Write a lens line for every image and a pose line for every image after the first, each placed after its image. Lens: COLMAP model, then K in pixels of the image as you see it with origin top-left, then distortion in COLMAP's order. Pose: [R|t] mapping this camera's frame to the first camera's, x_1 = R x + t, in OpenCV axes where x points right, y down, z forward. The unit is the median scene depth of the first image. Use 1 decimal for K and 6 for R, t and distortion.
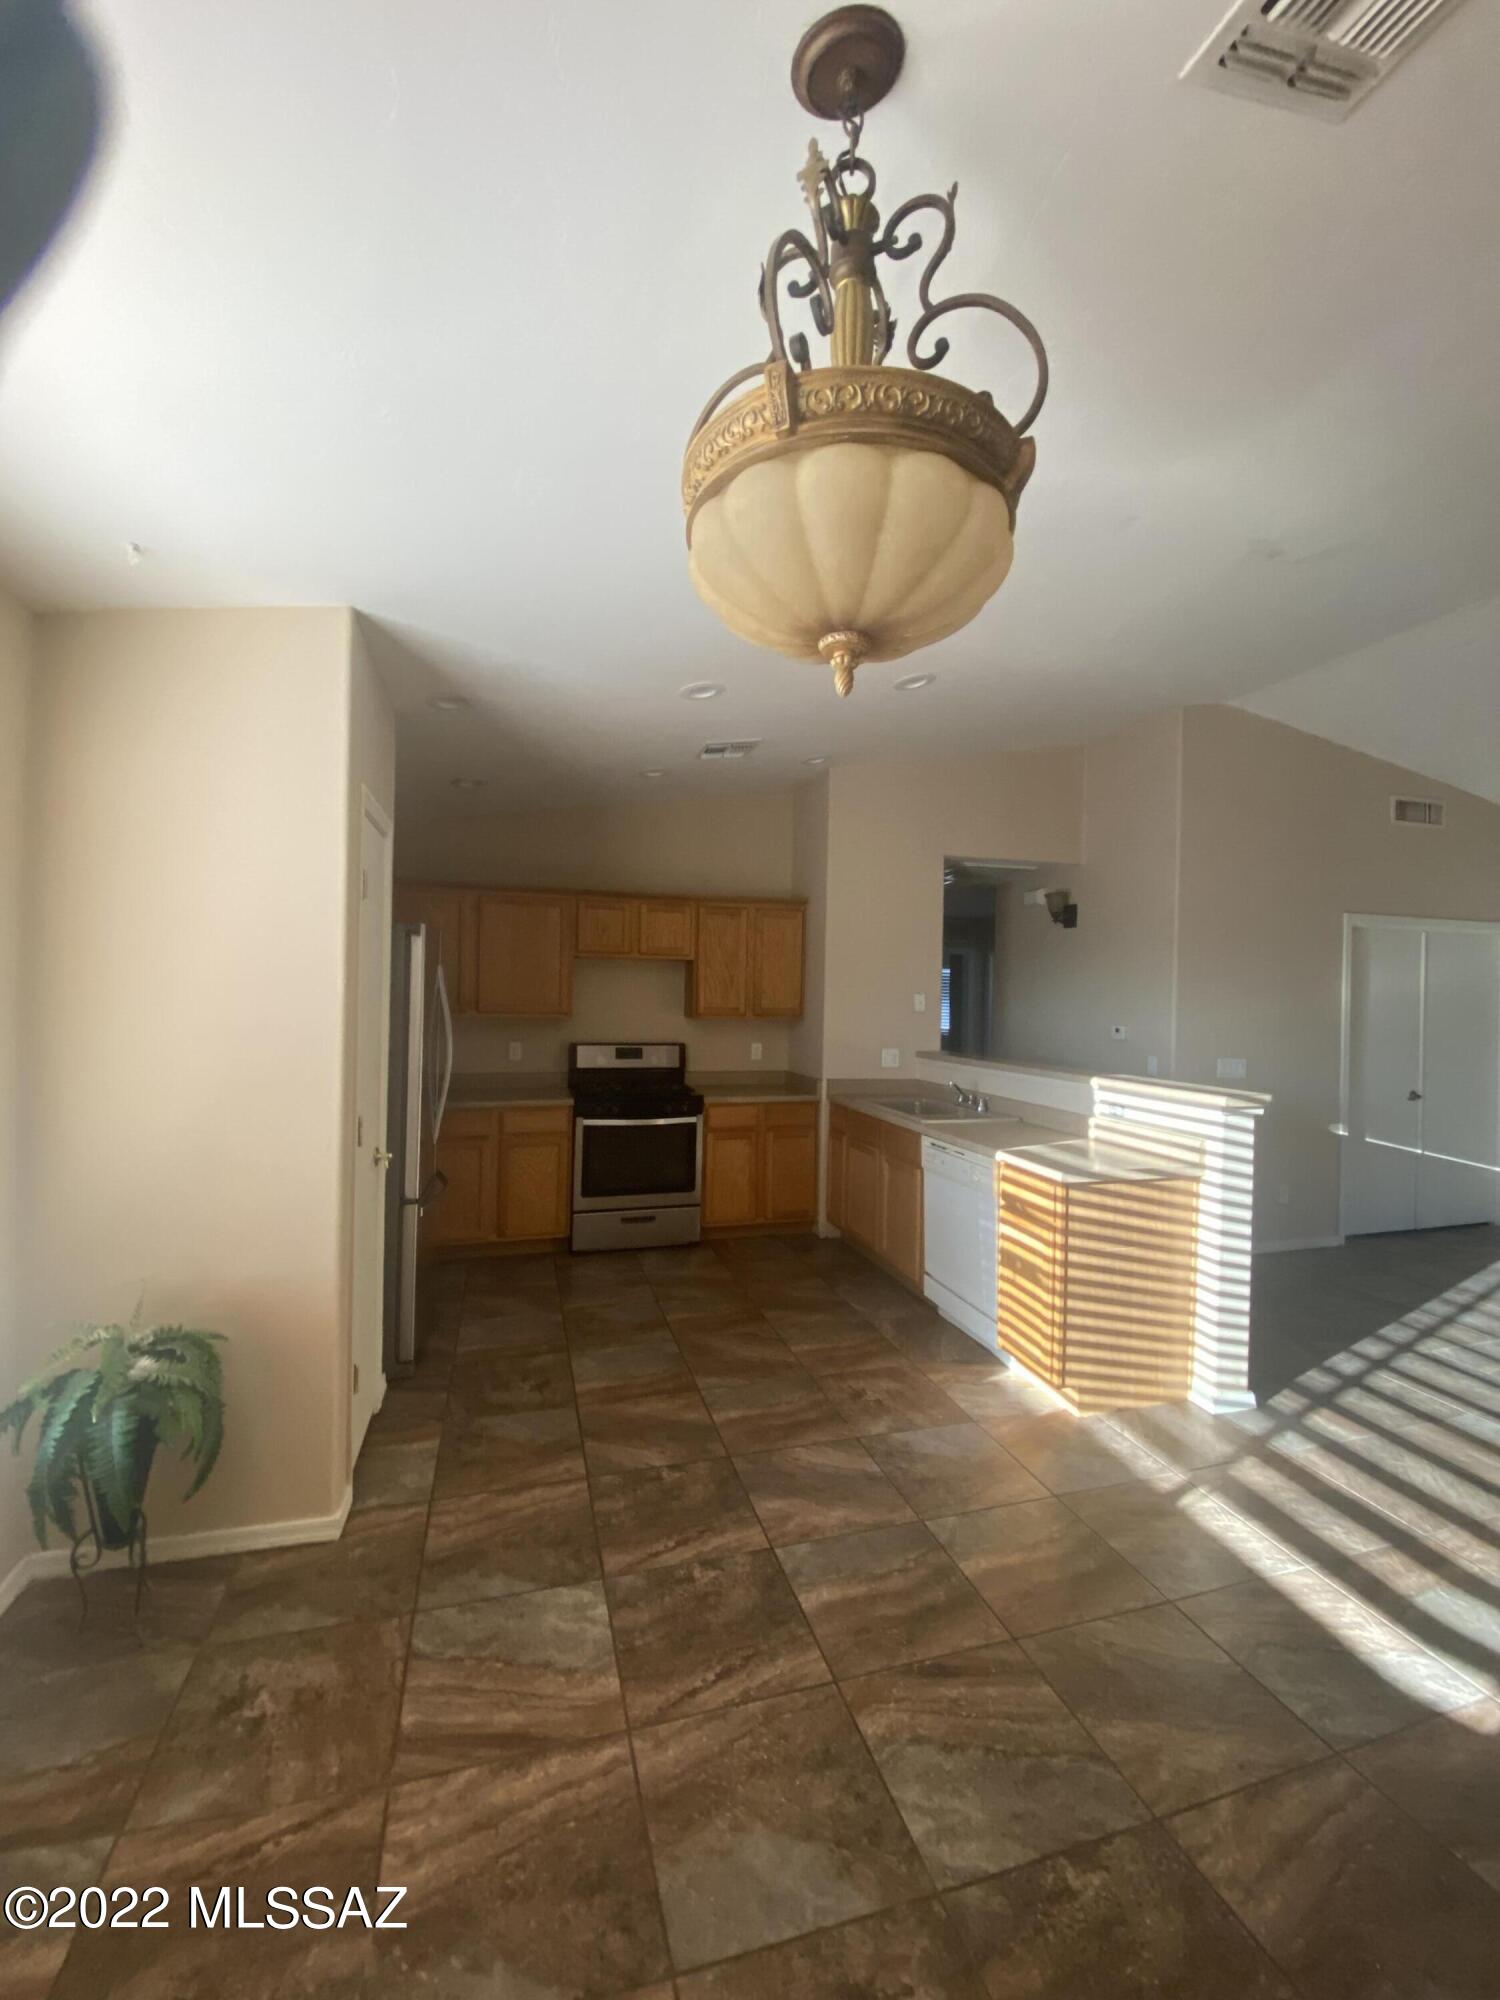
lens RADIAL K [[790.5, 0, 748.1], [0, 790.5, 989.1], [0, 0, 1]] dist [0.001213, -0.011121]
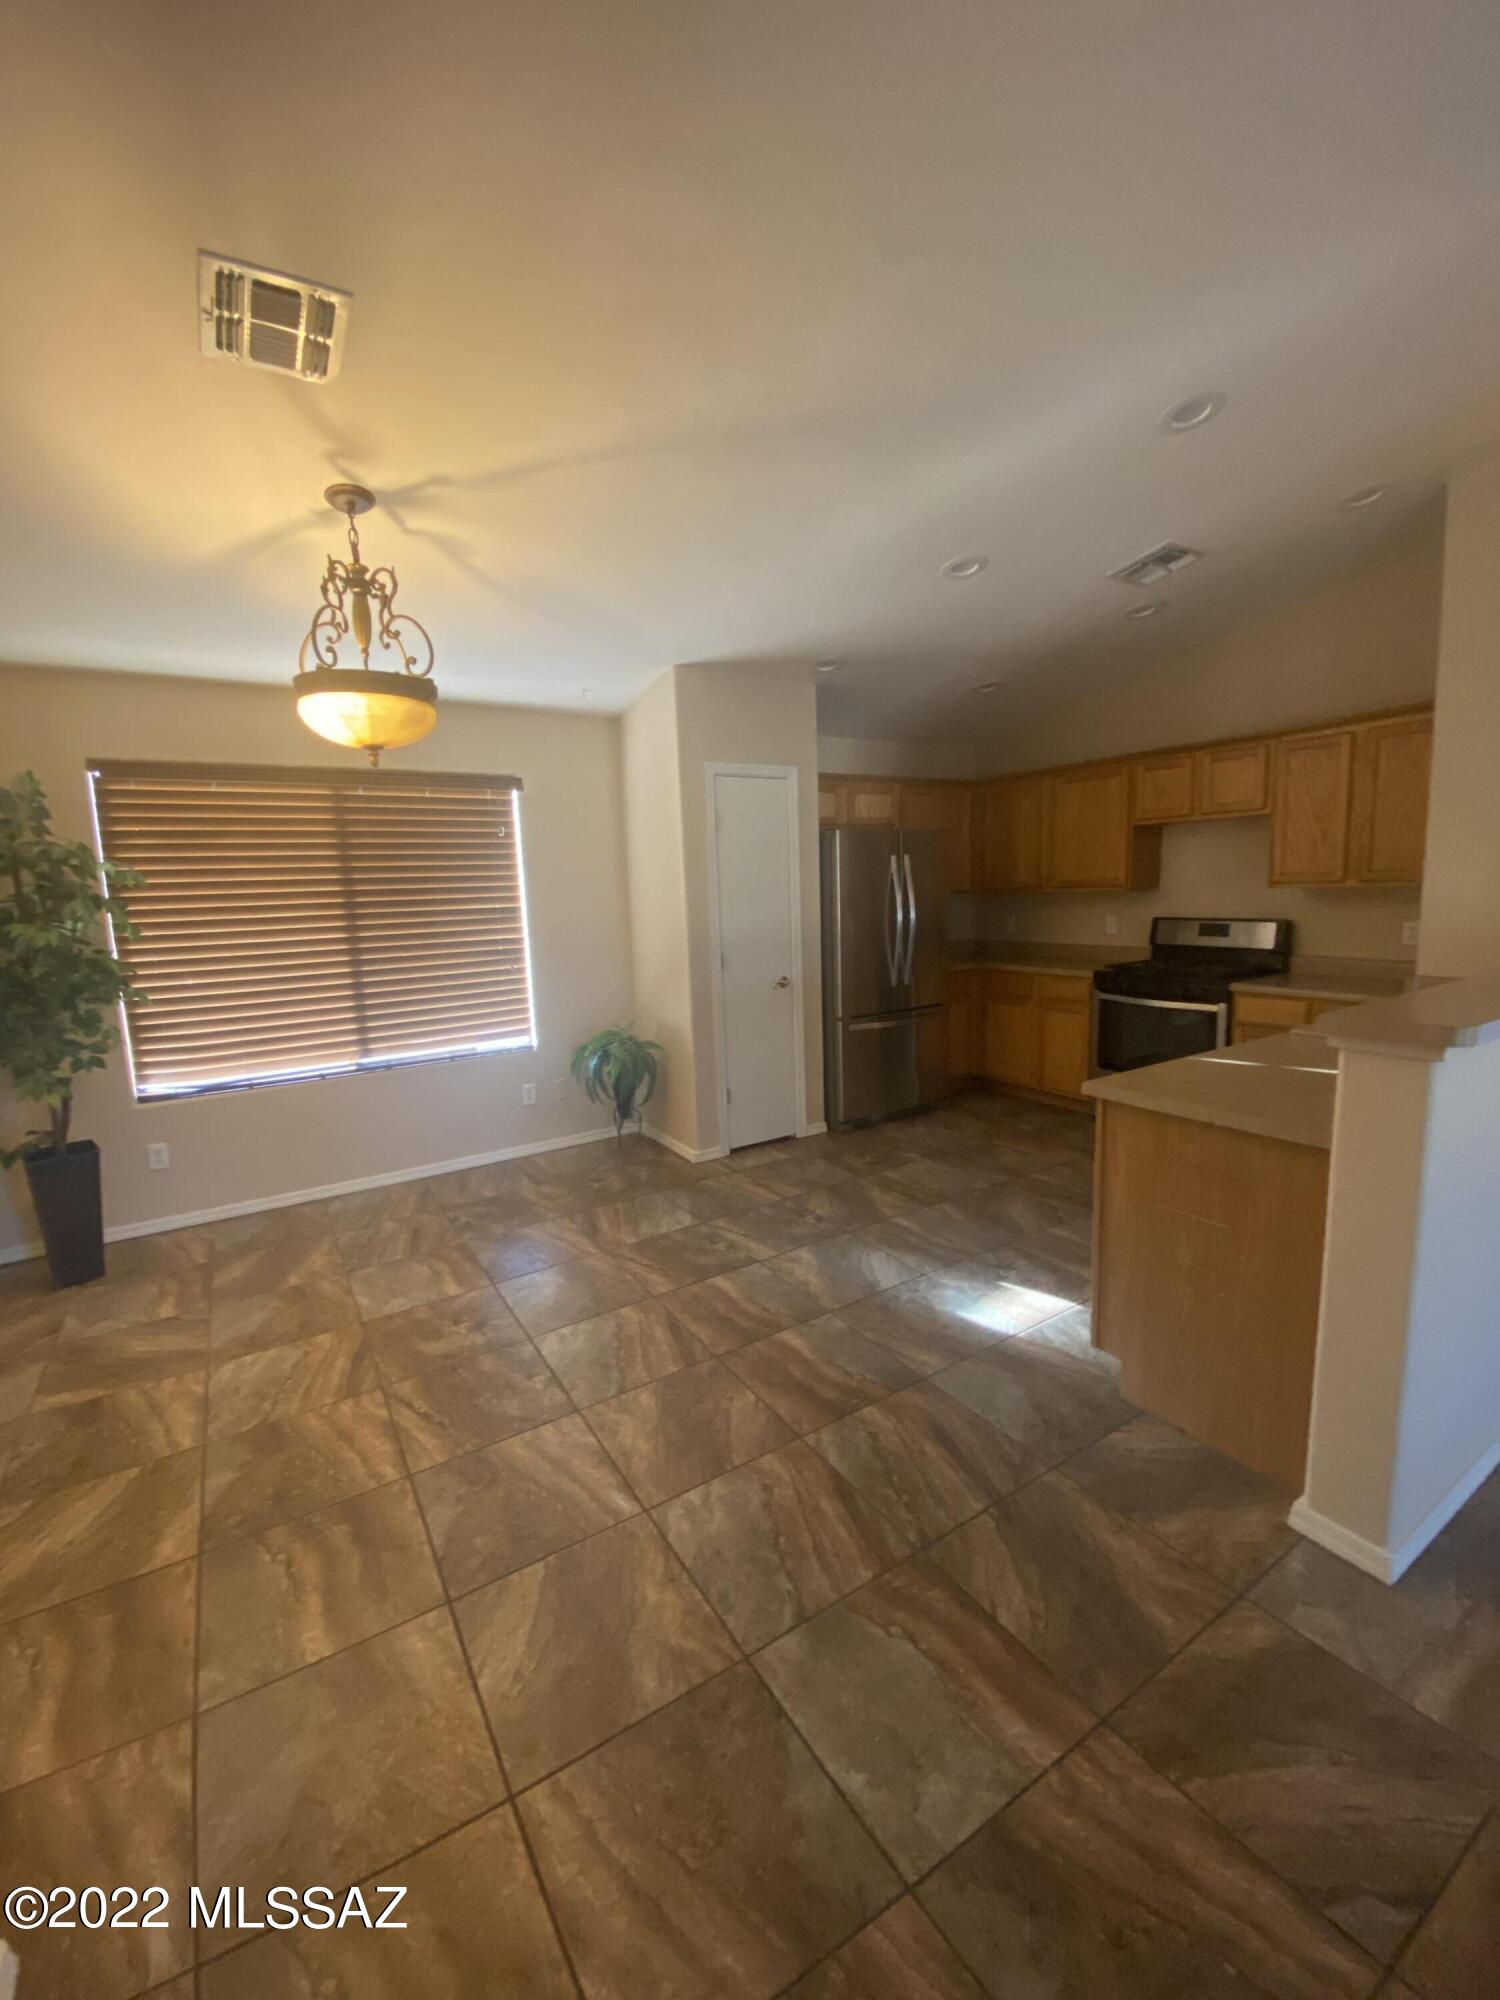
lens RADIAL K [[818.2, 0, 775.9], [0, 818.2, 1002.6], [0, 0, 1]] dist [-0.012790, -0.000010]
pose [[0.303780, 0.116536, -0.945588, 1.248317], [0.031340, 0.990732, 0.132168, 0.056953], [0.952227, -0.069784, 0.297312, 0.579406]]
